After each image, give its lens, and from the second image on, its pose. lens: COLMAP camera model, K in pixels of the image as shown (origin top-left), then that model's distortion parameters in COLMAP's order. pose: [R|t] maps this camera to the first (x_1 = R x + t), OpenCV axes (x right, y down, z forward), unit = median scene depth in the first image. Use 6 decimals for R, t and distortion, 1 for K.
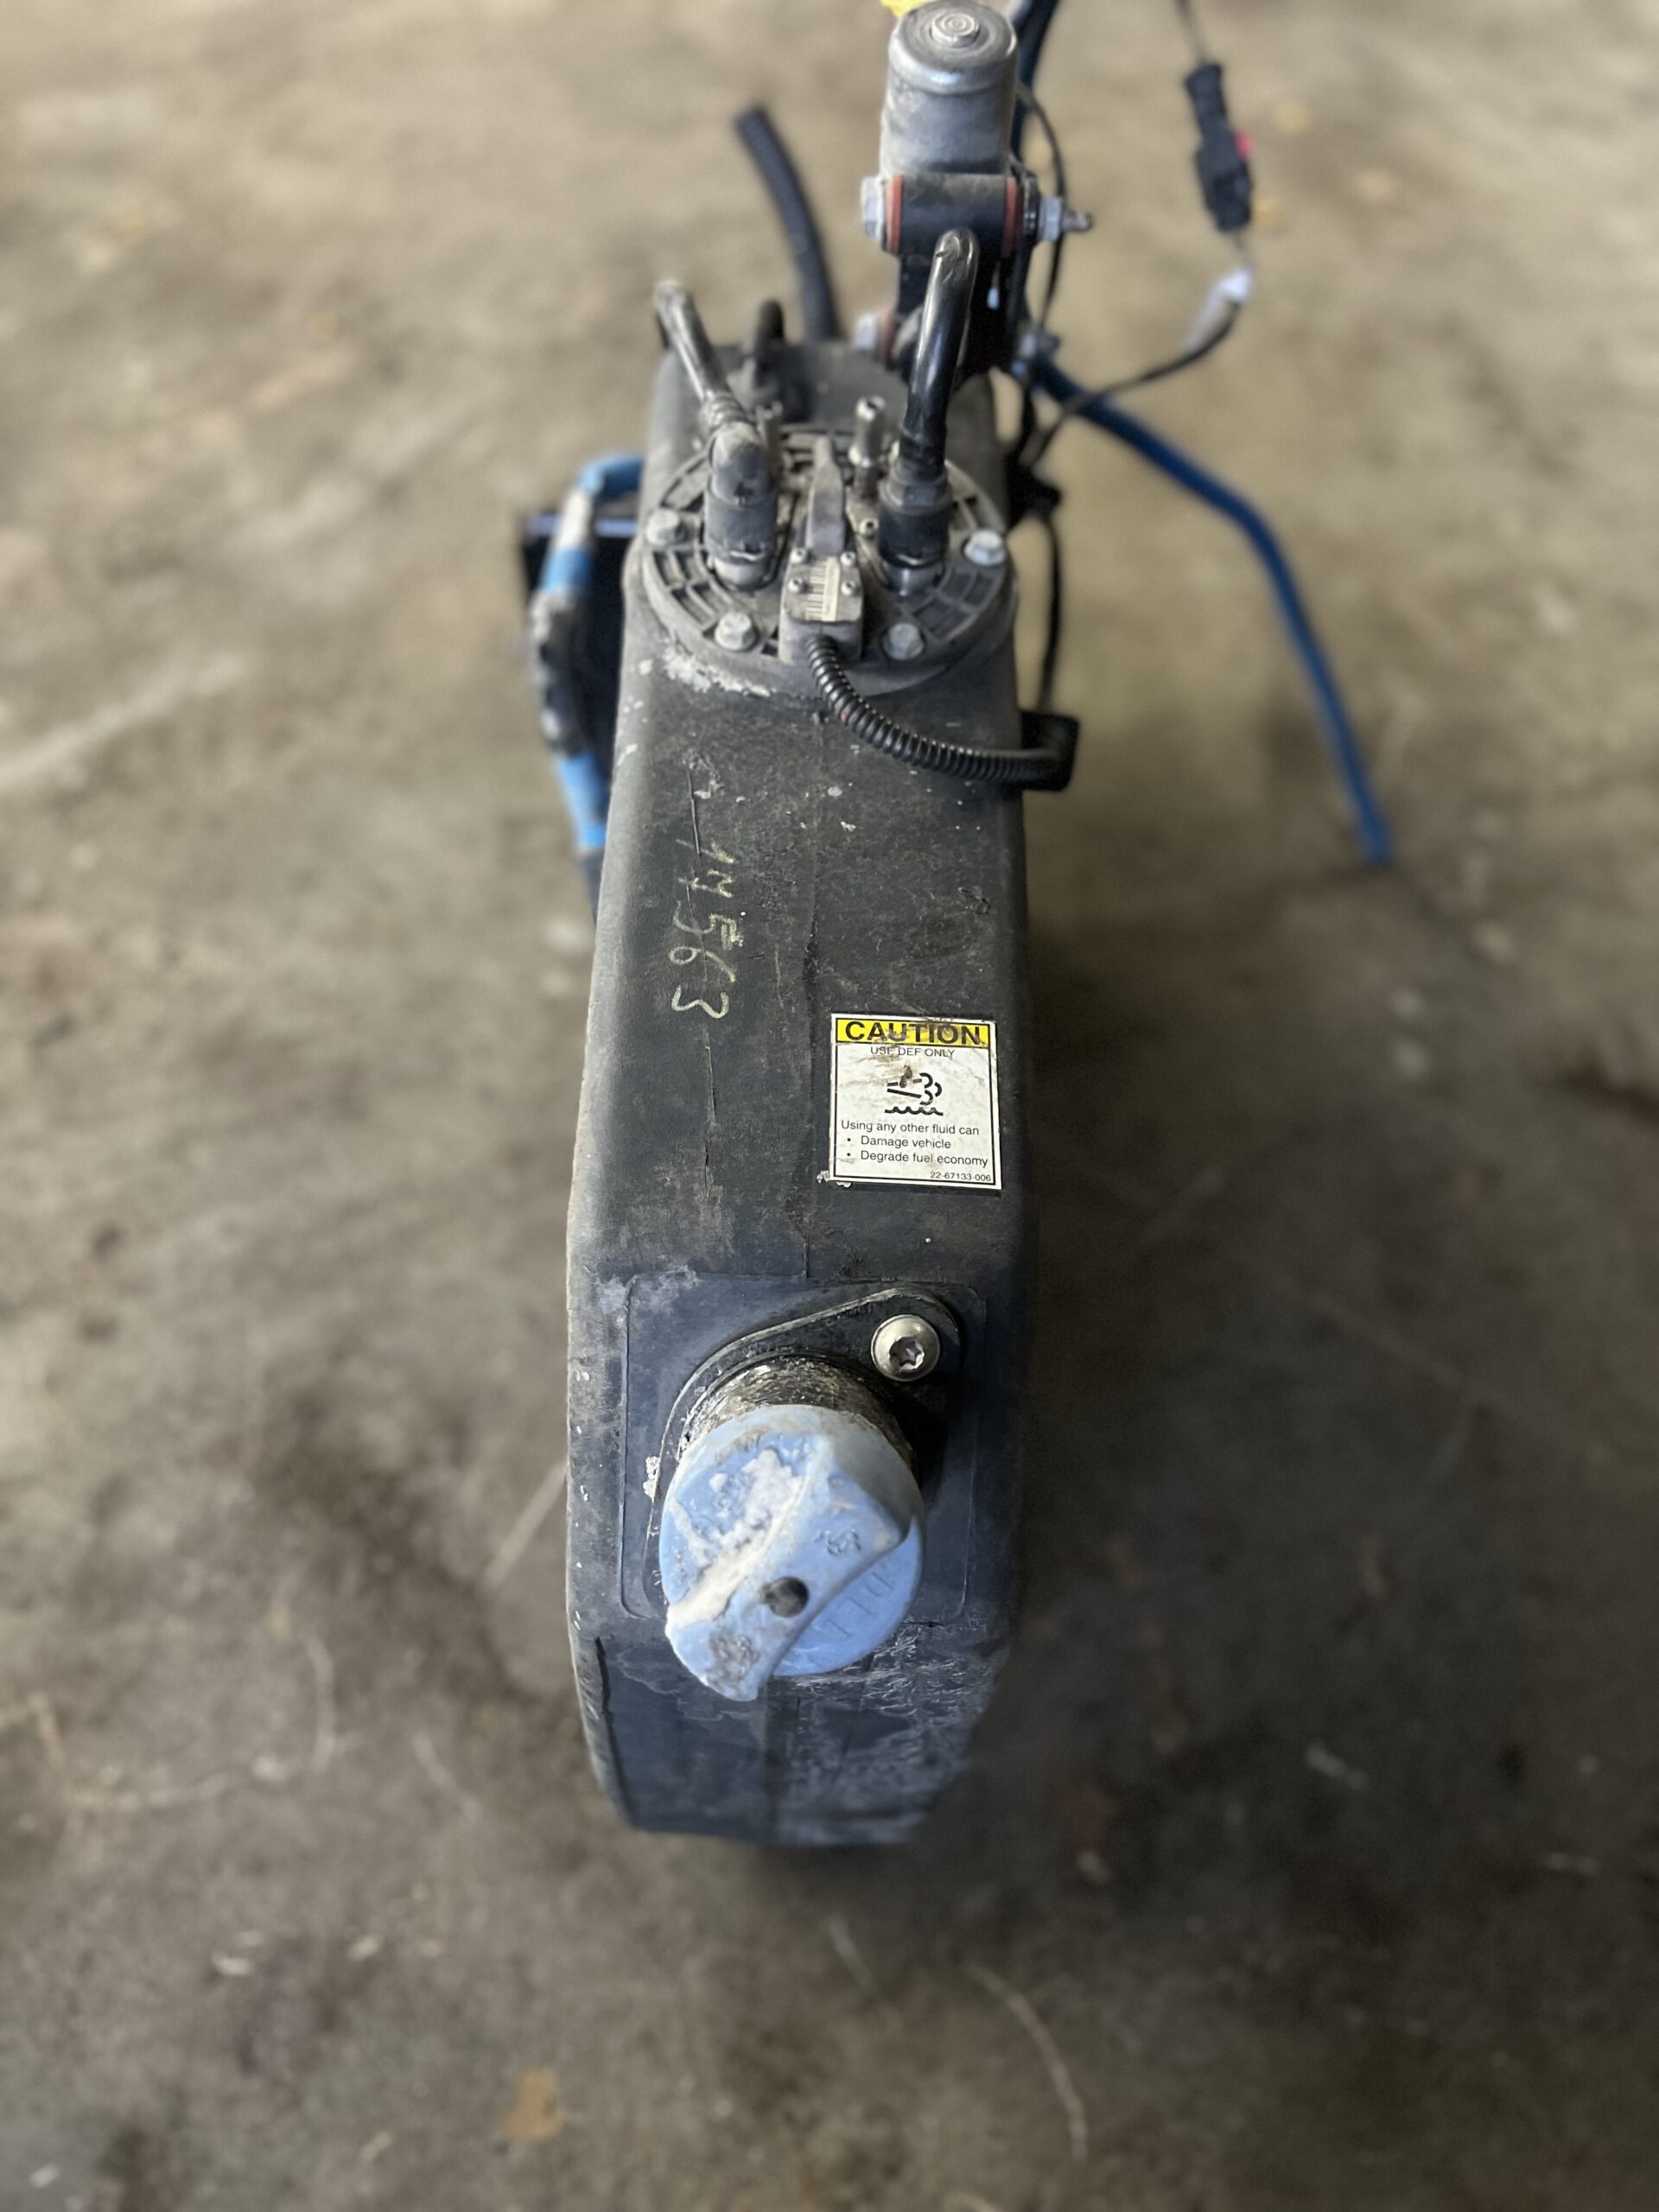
lens RADIAL K [[1680.6, 0, 838.7], [0, 1680.6, 1103.9], [0, 0, 1]] dist [0.032422, -0.041948]
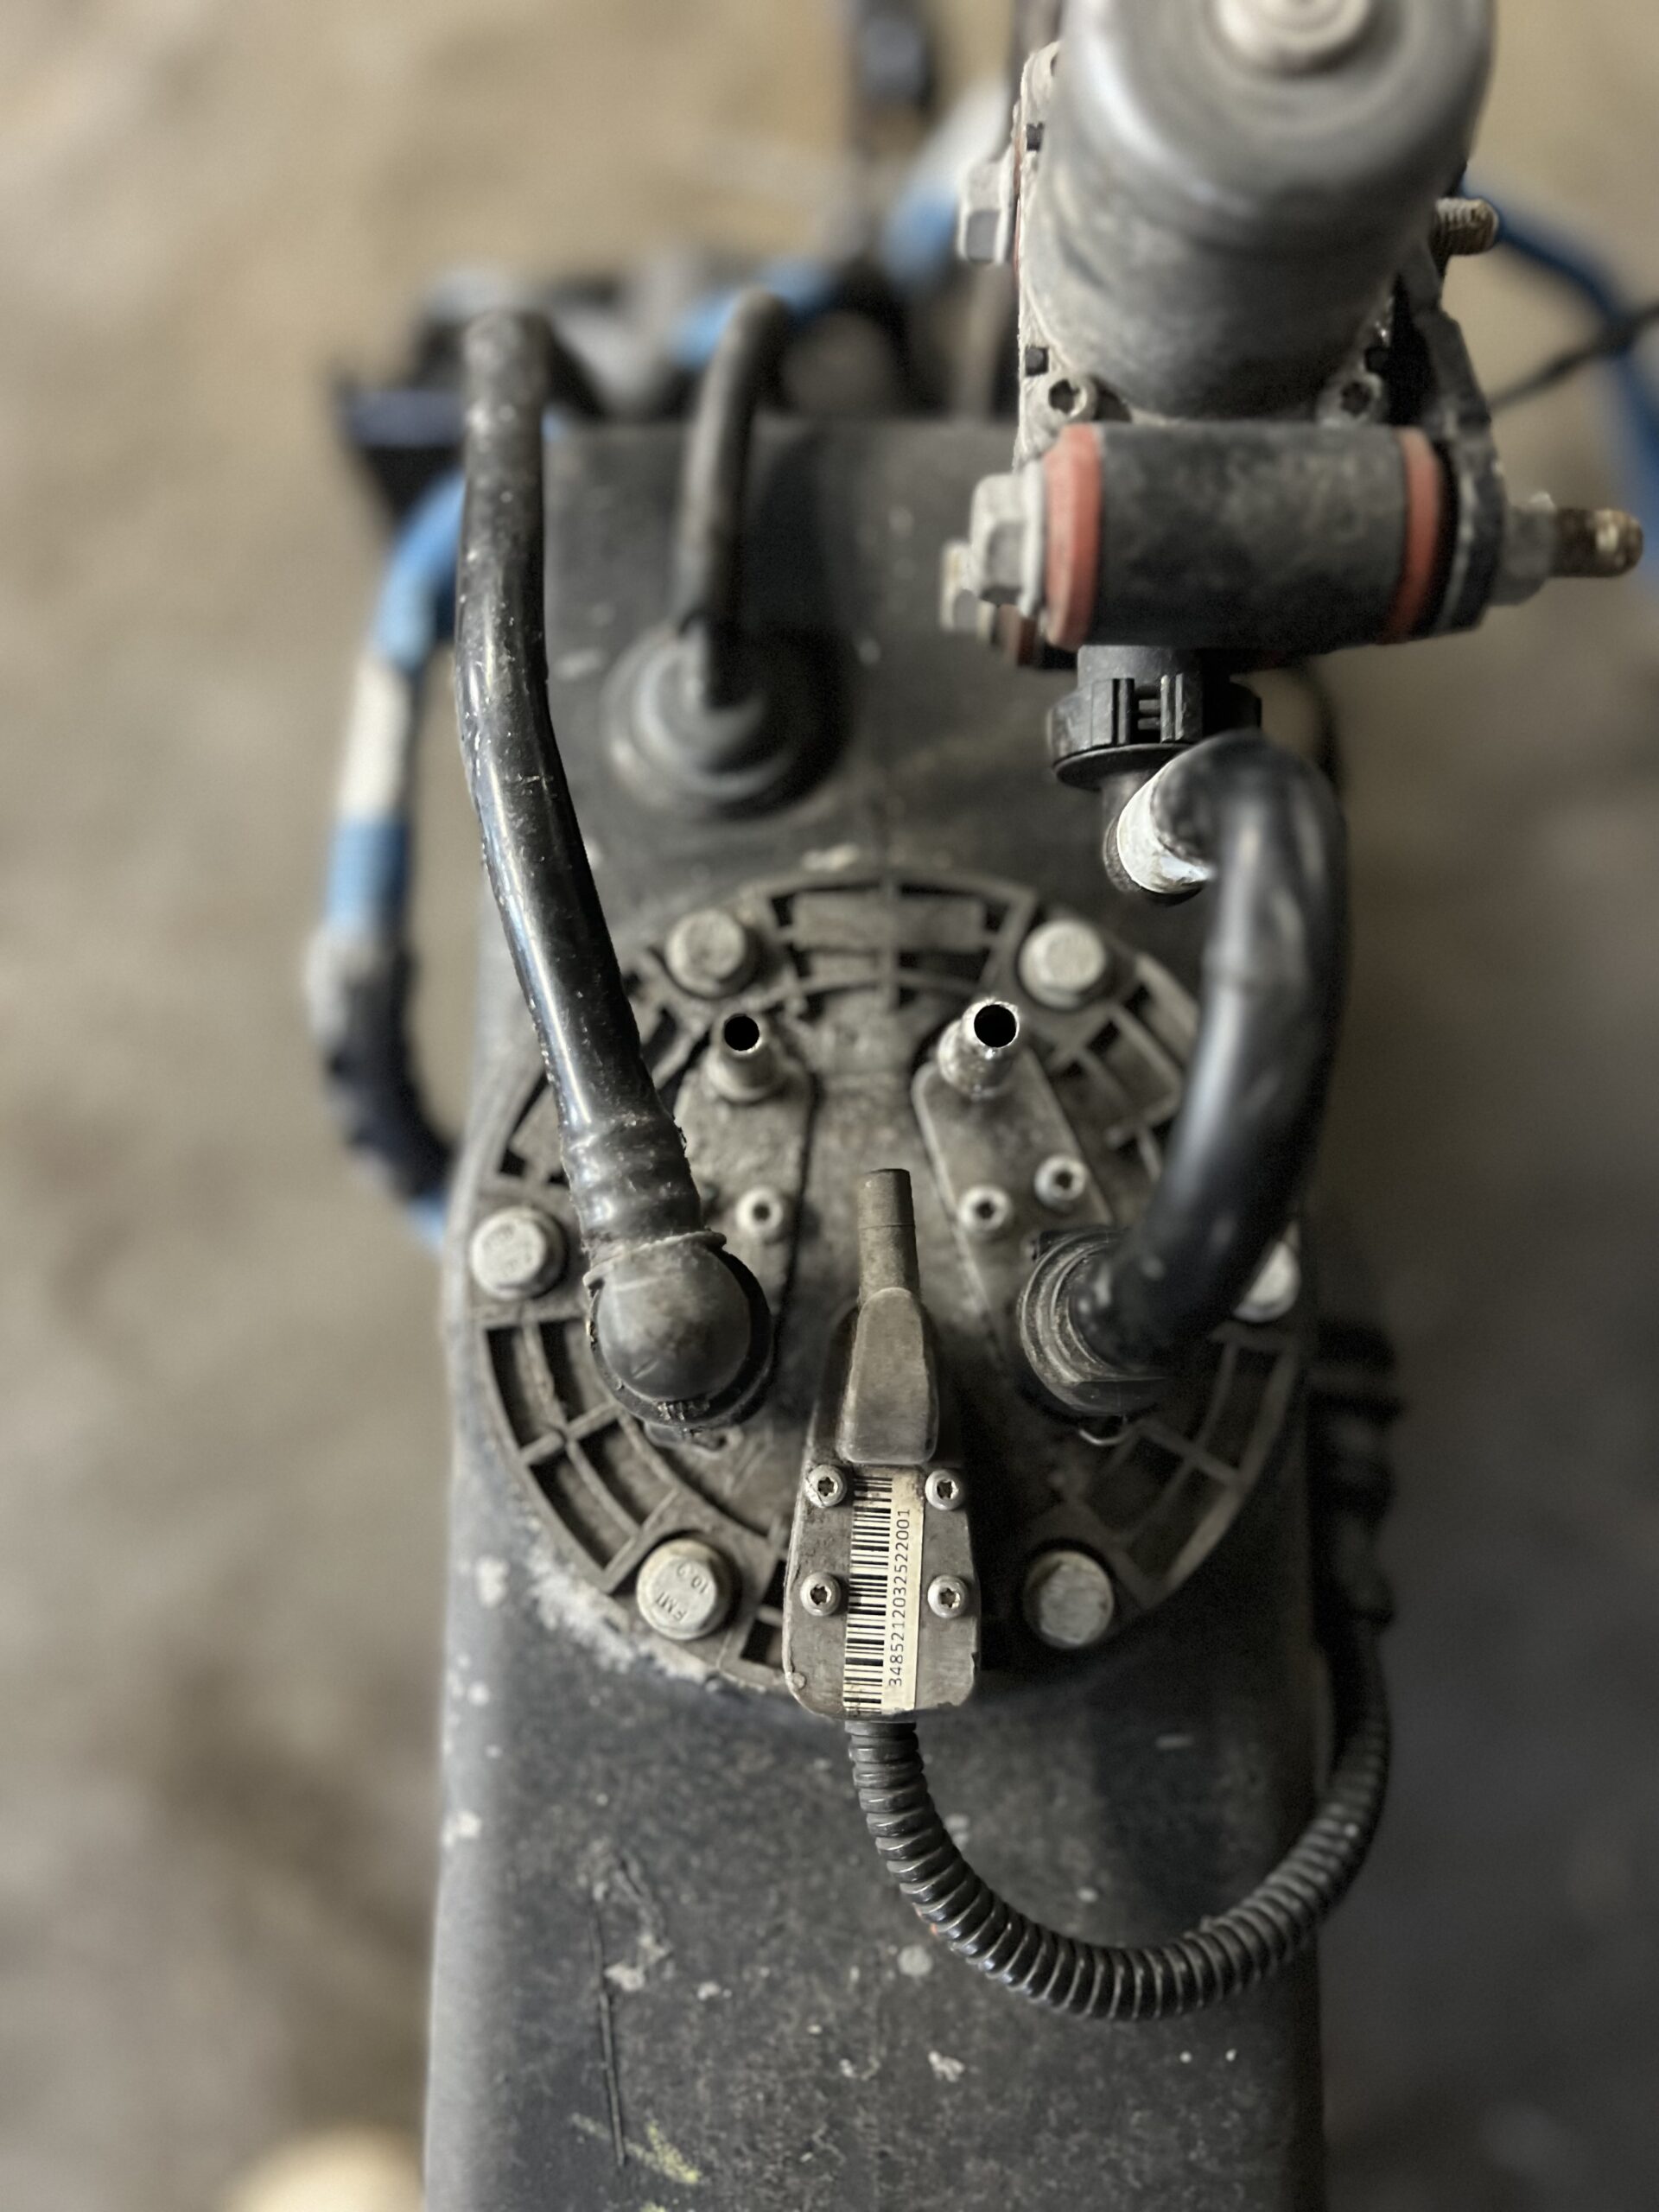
lens RADIAL K [[1680.6, 0, 838.7], [0, 1680.6, 1103.9], [0, 0, 1]] dist [0.032422, -0.041948]
pose [[0.999608, -0.012299, -0.025167, -0.008420], [0.020280, 0.937529, 0.347315, -0.548127], [0.019324, -0.347689, 0.937411, 0.635195]]
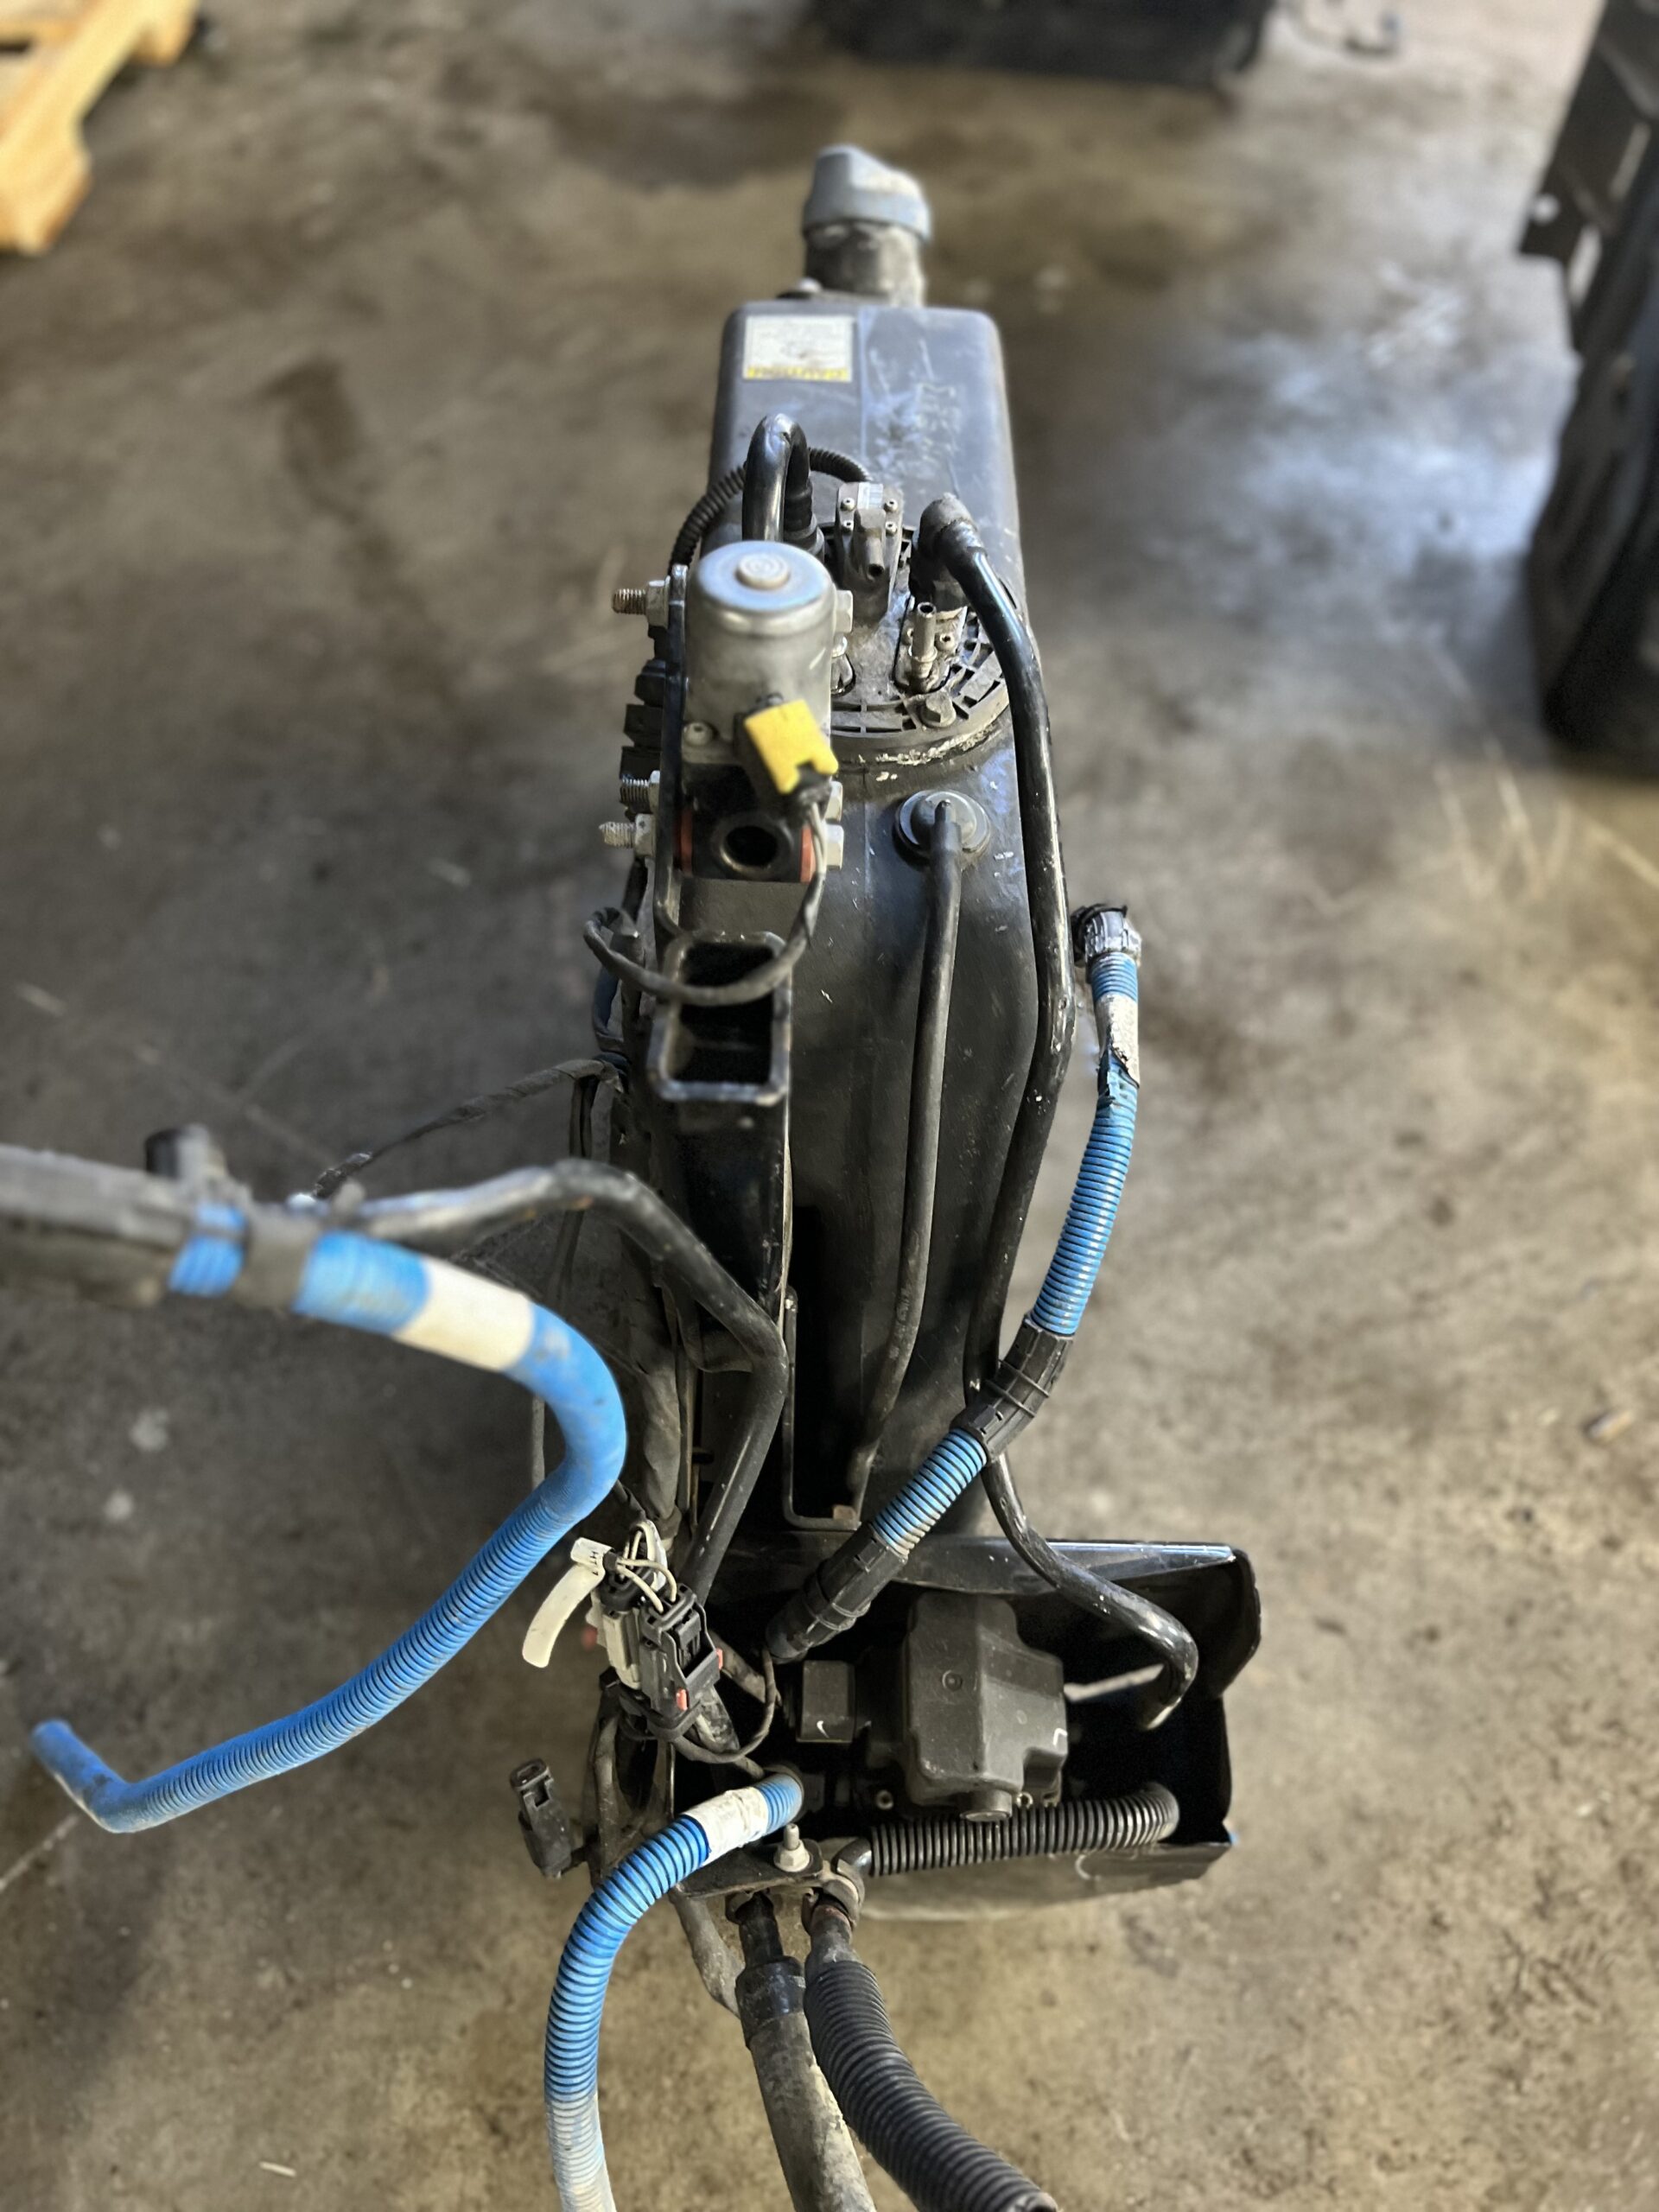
lens RADIAL K [[1680.6, 0, 838.7], [0, 1680.6, 1103.9], [0, 0, 1]] dist [0.032422, -0.041948]
pose [[-0.996849, -0.038862, -0.069156, 0.080261], [-0.048400, -0.392763, 0.918365, -1.587059], [-0.062852, 0.918818, 0.389644, 0.918050]]
